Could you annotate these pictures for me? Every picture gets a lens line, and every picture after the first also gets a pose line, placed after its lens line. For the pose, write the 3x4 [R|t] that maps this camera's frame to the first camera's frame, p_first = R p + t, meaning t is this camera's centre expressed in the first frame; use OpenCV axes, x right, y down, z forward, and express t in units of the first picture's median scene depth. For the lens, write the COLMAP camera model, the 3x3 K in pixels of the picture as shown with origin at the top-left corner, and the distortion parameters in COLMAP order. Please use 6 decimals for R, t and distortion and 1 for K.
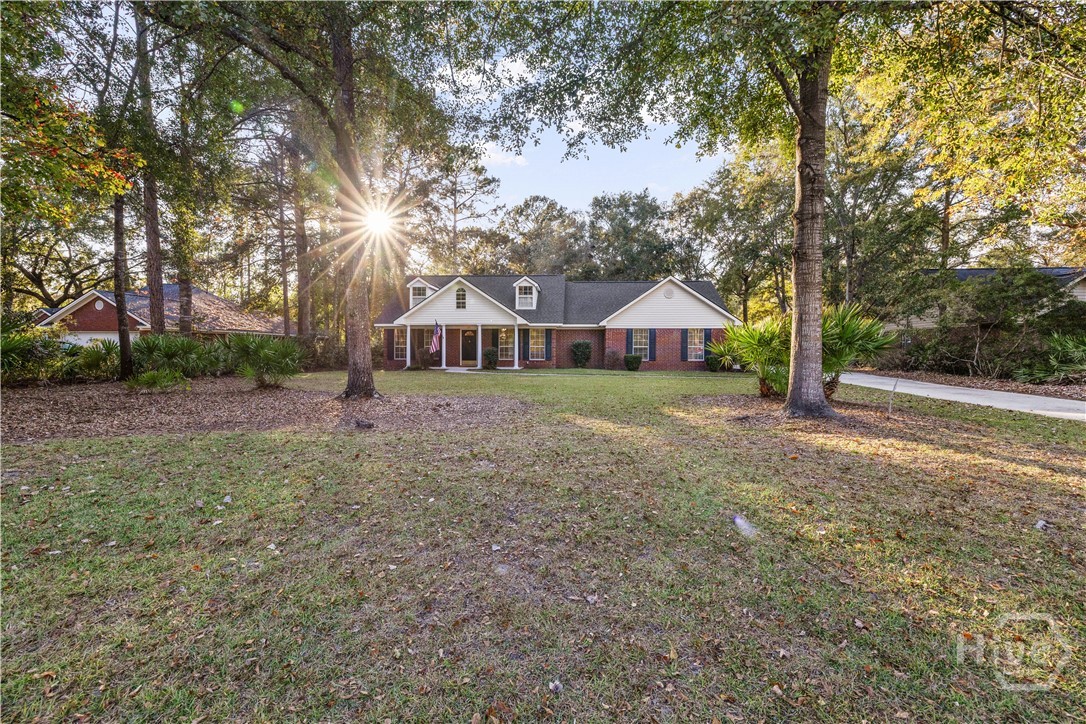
lens RADIAL K [[470.0, 0, 543.0], [0, 470.0, 362.0], [0, 0, 1]] dist [0.002325, 0.000188]
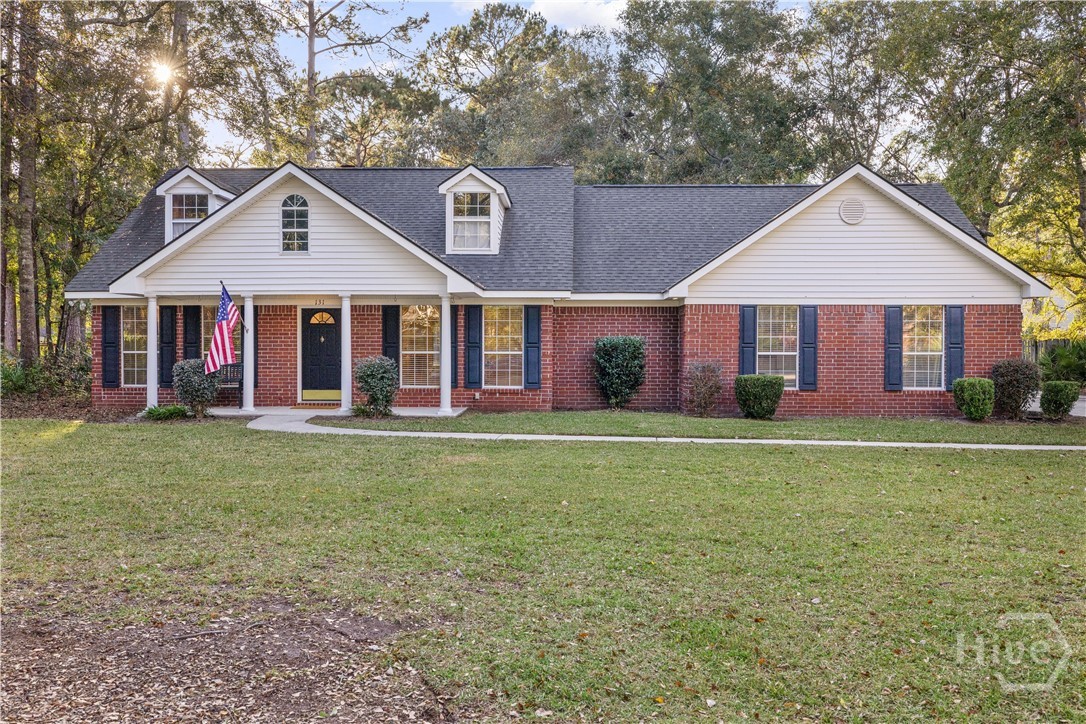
lens RADIAL K [[938.6, 0, 529.8], [0, 938.6, 374.5], [0, 0, 1]] dist [0.000845, 0.003648]
pose [[0.999824, -0.001107, 0.018733, -0.004533], [0.000928, 0.999954, 0.009566, -0.022391], [-0.018742, -0.009547, 0.999779, 0.245004]]
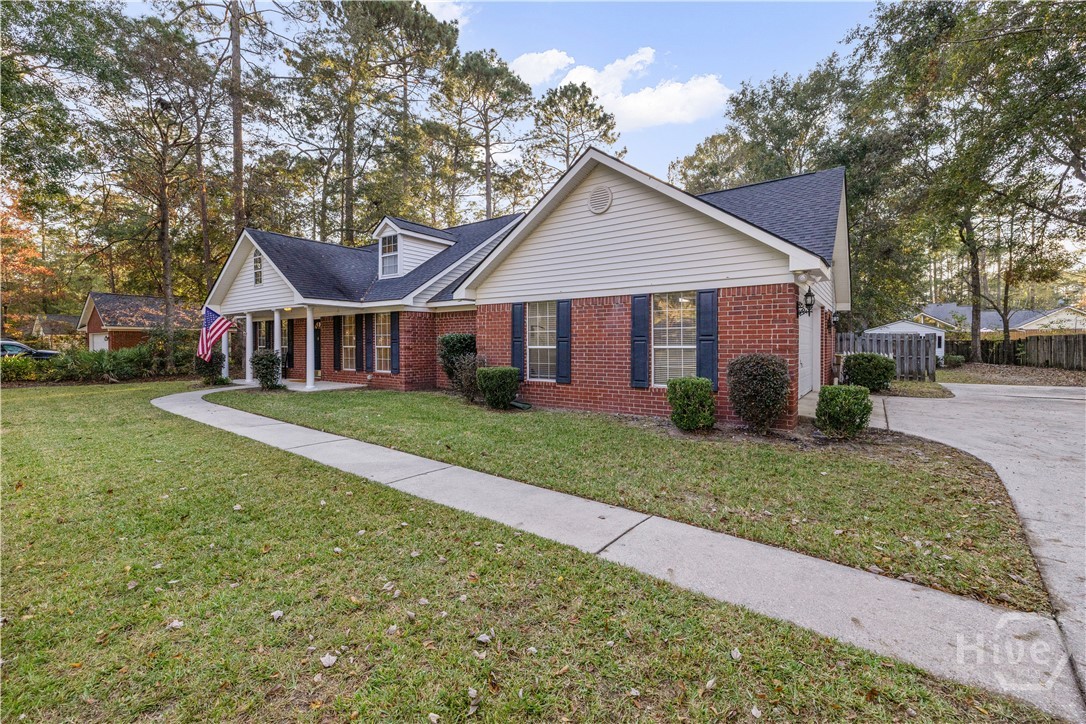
lens RADIAL K [[463.7, 0, 540.9], [0, 463.7, 344.5], [0, 0, 1]] dist [0.002831, 0.000740]
pose [[0.846415, -0.004326, -0.532507, 0.407251], [-0.004880, 0.999862, -0.015880, -0.027630], [0.532502, 0.016040, 0.846277, 0.650628]]
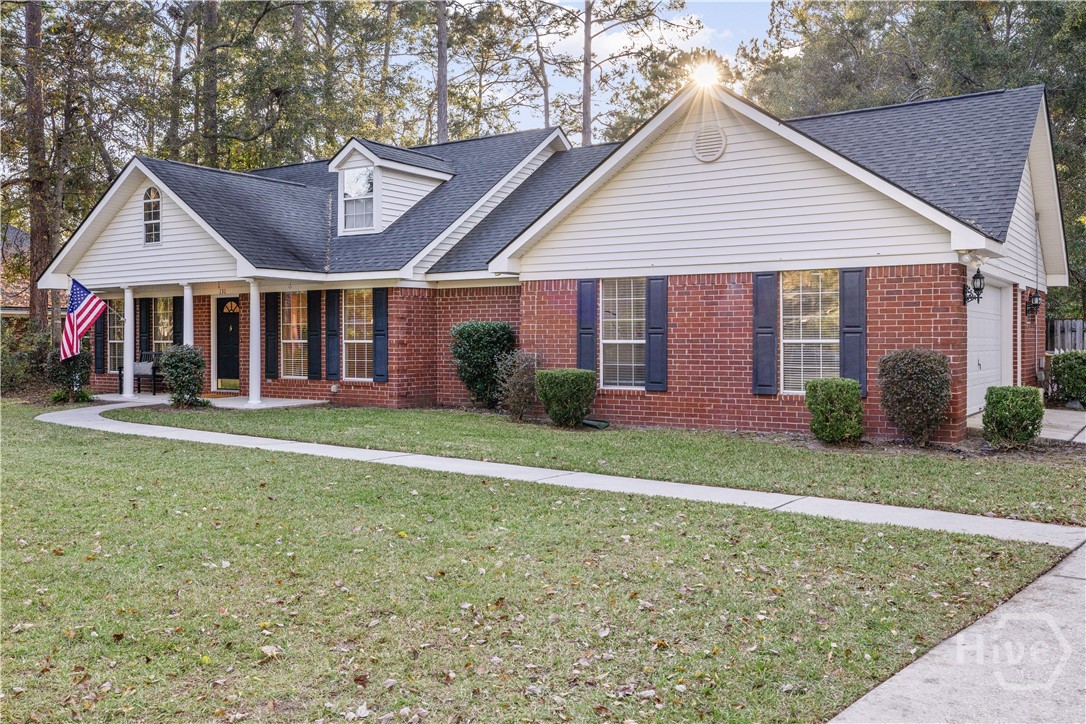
lens RADIAL K [[963.2, 0, 536.6], [0, 963.2, 330.3], [0, 0, 1]] dist [0.005952, 0.004378]
pose [[0.865574, -0.008049, -0.500717, 0.444717], [-0.005065, 0.999679, -0.024825, -0.023879], [0.500756, 0.024024, 0.865255, 0.456577]]
